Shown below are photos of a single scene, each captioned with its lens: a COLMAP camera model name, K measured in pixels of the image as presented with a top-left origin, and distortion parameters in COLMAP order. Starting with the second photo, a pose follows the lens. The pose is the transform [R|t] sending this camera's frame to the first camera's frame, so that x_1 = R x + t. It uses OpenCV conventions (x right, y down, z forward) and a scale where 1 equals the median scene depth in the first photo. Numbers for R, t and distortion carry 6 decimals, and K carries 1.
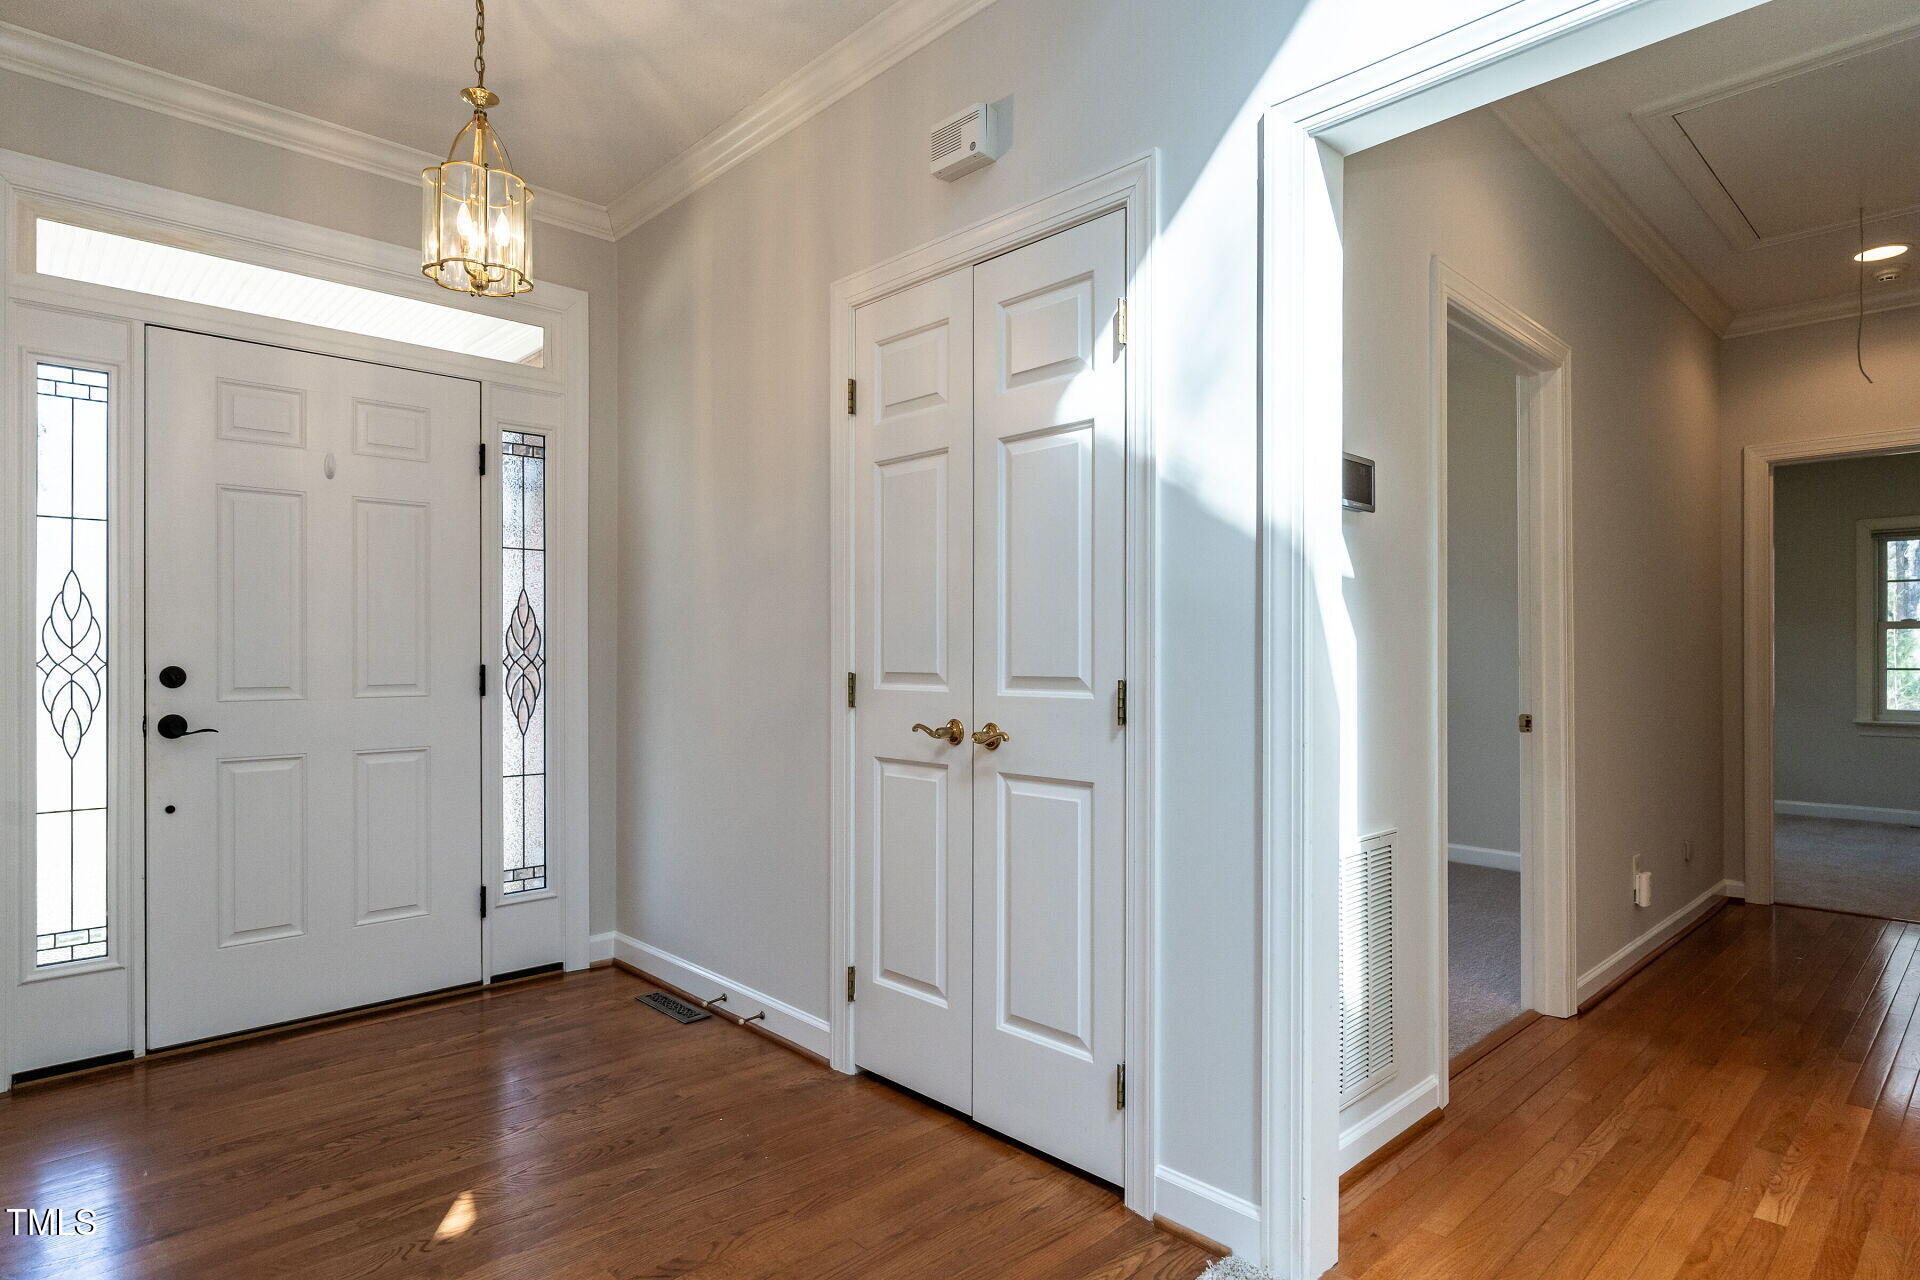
lens RADIAL K [[972.7, 0, 958.9], [0, 972.7, 648.3], [0, 0, 1]] dist [0.000832, 0.000332]
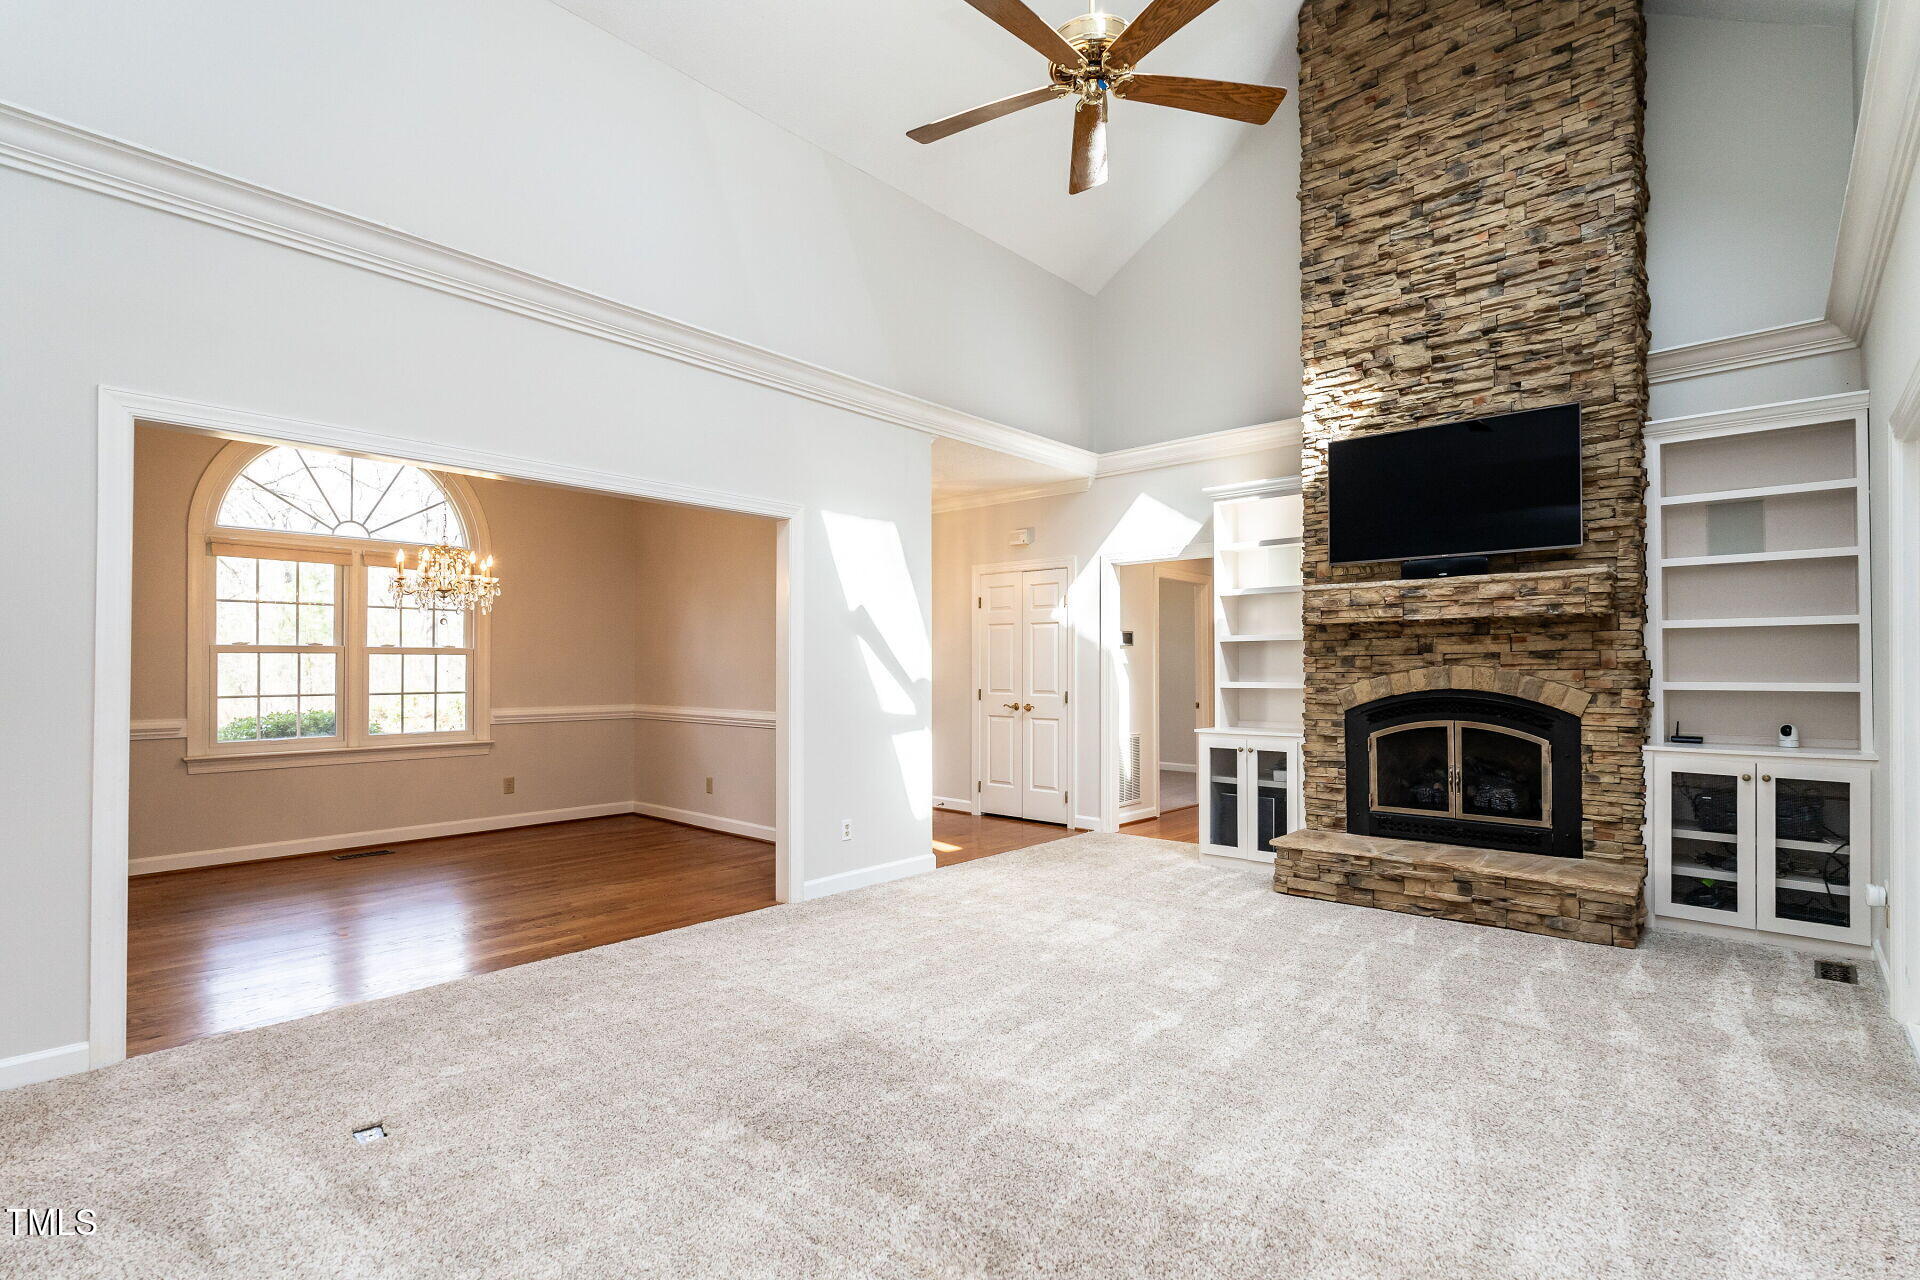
lens RADIAL K [[896.0, 0, 970.6], [0, 896.0, 648.4], [0, 0, 1]] dist [-0.000719, -0.000006]
pose [[0.993993, 0.001632, 0.109428, -0.529324], [0.000056, 0.999881, -0.015416, -0.072501], [-0.109440, 0.015330, 0.993875, -2.199392]]
